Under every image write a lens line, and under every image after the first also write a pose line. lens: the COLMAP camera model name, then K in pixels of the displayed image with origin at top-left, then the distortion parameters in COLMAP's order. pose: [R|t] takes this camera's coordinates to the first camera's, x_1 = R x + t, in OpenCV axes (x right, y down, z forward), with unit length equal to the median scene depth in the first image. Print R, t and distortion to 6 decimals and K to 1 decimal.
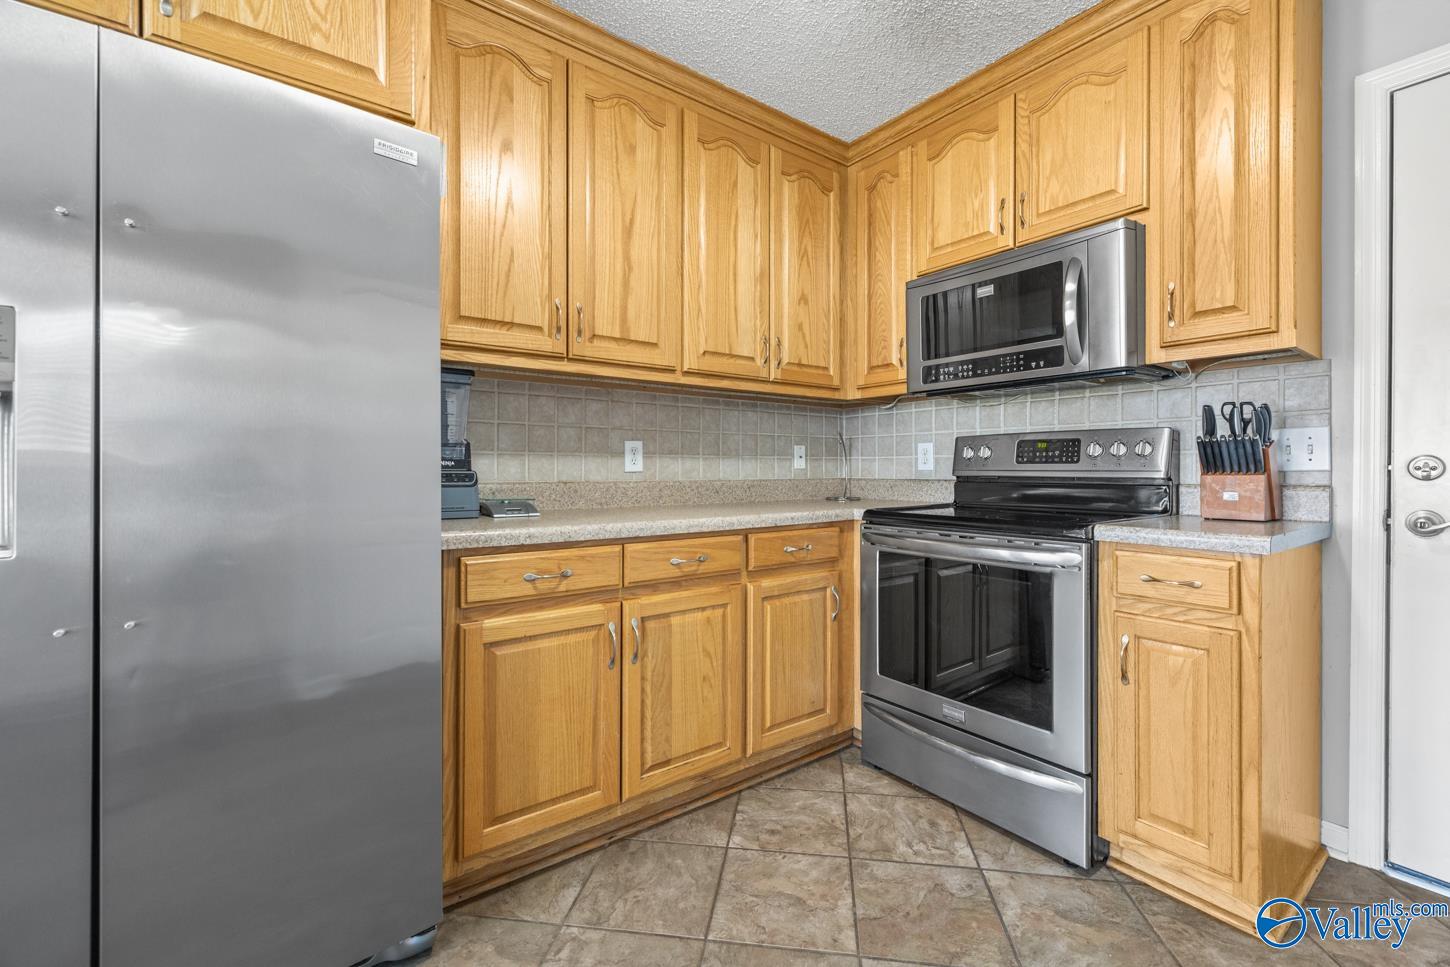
lens RADIAL K [[610.7, 0, 729.8], [0, 610.7, 470.2], [0, 0, 1]] dist [-0.000763, 0.000032]
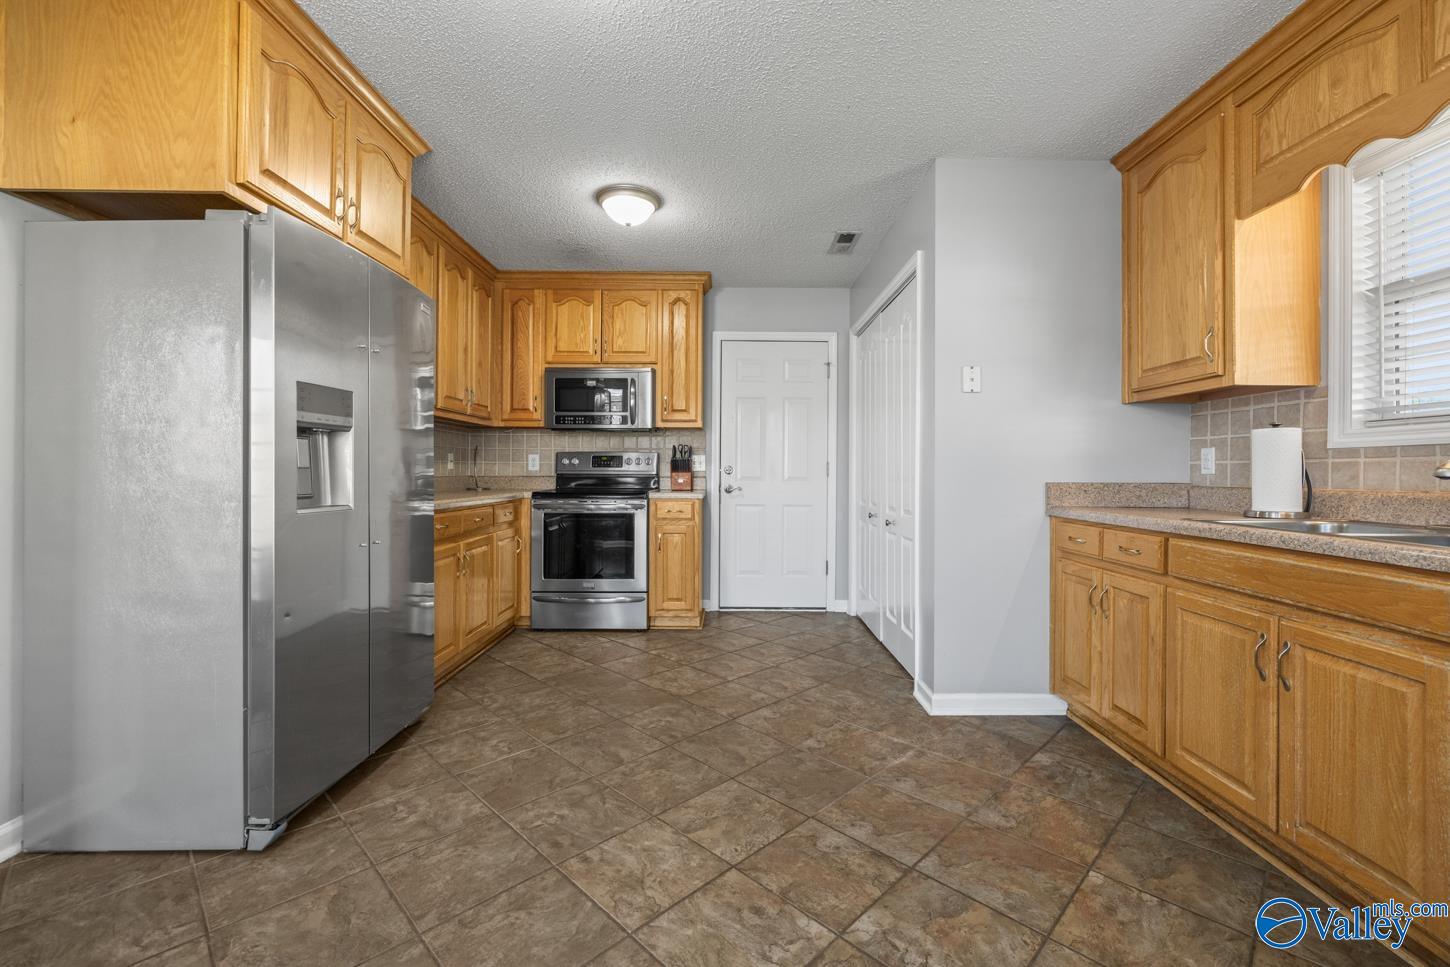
lens RADIAL K [[609.4, 0, 727.3], [0, 609.4, 465.3], [0, 0, 1]] dist [0.001221, 0.000291]
pose [[0.602797, 0.011174, 0.797816, -1.029535], [-0.002813, 0.999925, -0.011880, 0.005995], [-0.797889, 0.004917, 0.602784, -0.656072]]
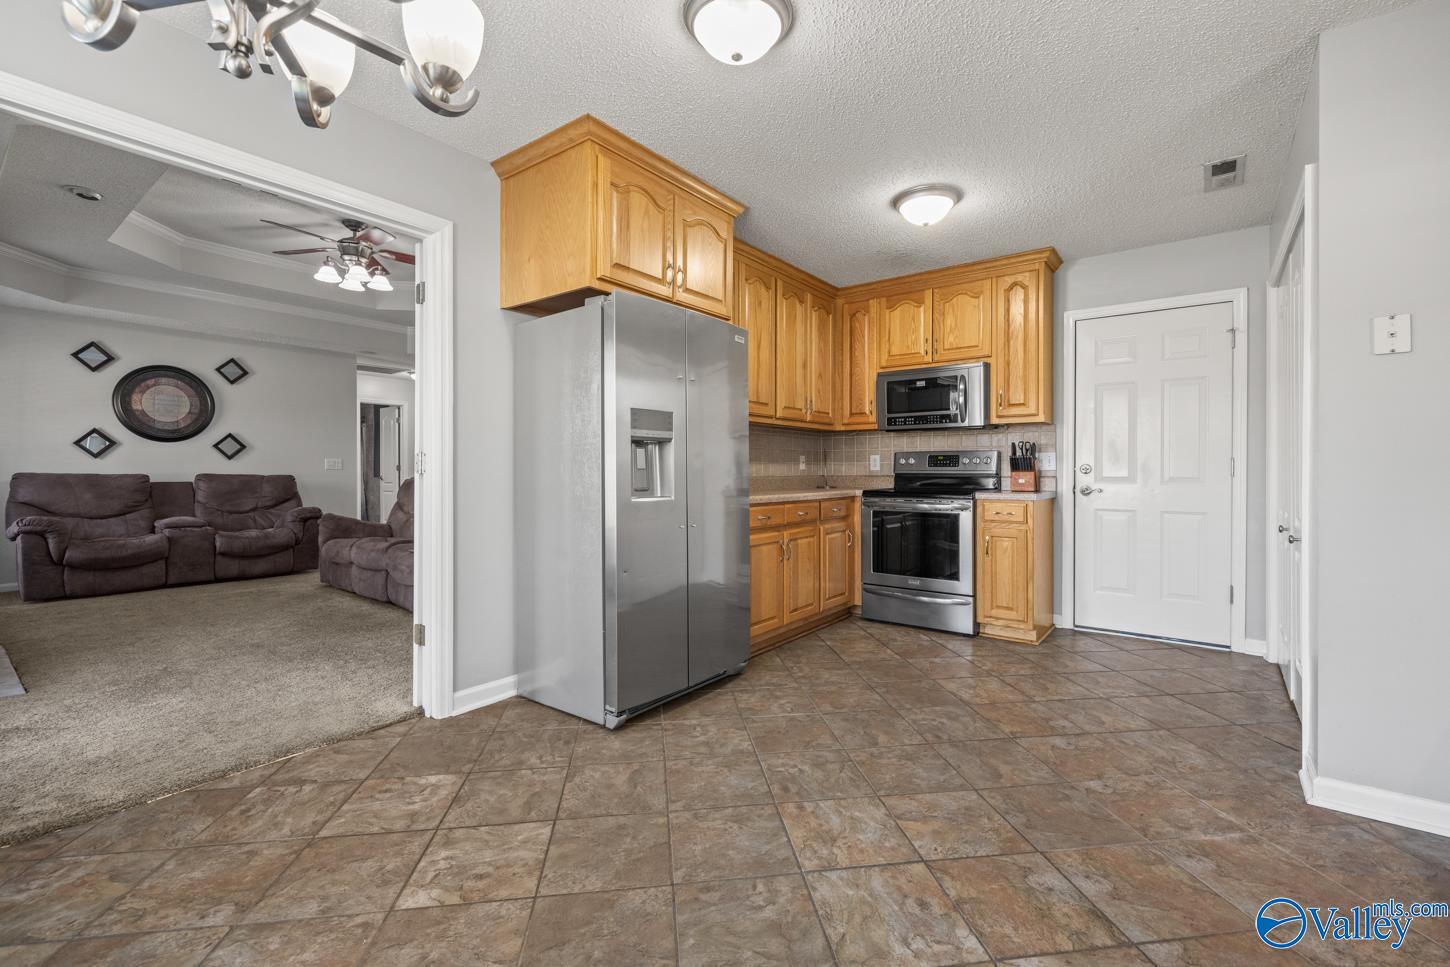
lens RADIAL K [[614.3, 0, 733.3], [0, 614.3, 469.1], [0, 0, 1]] dist [-0.001054, 0.000013]
pose [[0.962741, 0.001572, 0.270419, -0.830738], [-0.000462, 0.999991, -0.004169, 0.006156], [-0.270423, 0.003889, 0.962734, -0.914427]]
